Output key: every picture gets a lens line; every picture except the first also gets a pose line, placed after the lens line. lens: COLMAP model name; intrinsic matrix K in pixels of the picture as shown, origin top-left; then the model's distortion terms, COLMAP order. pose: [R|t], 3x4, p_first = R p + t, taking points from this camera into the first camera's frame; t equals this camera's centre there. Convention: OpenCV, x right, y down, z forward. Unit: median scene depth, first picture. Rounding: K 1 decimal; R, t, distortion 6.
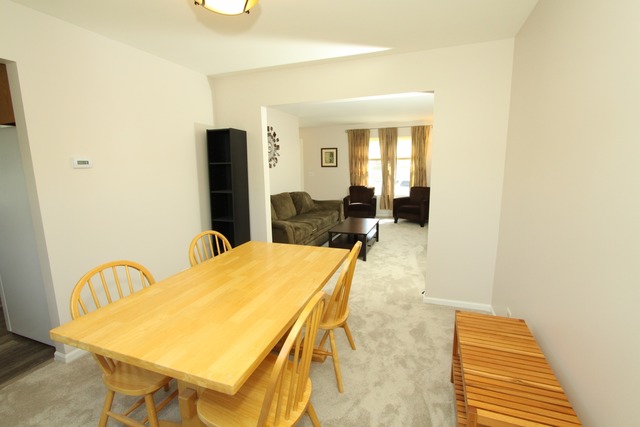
lens RADIAL K [[294.3, 0, 325.2], [0, 294.3, 212.2], [0, 0, 1]] dist [0.001647, -0.000112]
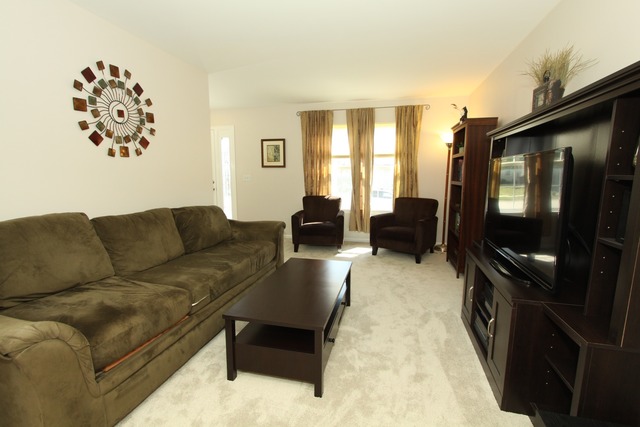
lens RADIAL K [[294.3, 0, 318.8], [0, 294.3, 215.7], [0, 0, 1]] dist [0.001647, -0.000112]
pose [[0.995612, -0.002078, 0.093555, 0.057938], [0.004394, 0.999689, -0.024557, -0.029950], [-0.093475, 0.024860, 0.995311, 0.357775]]
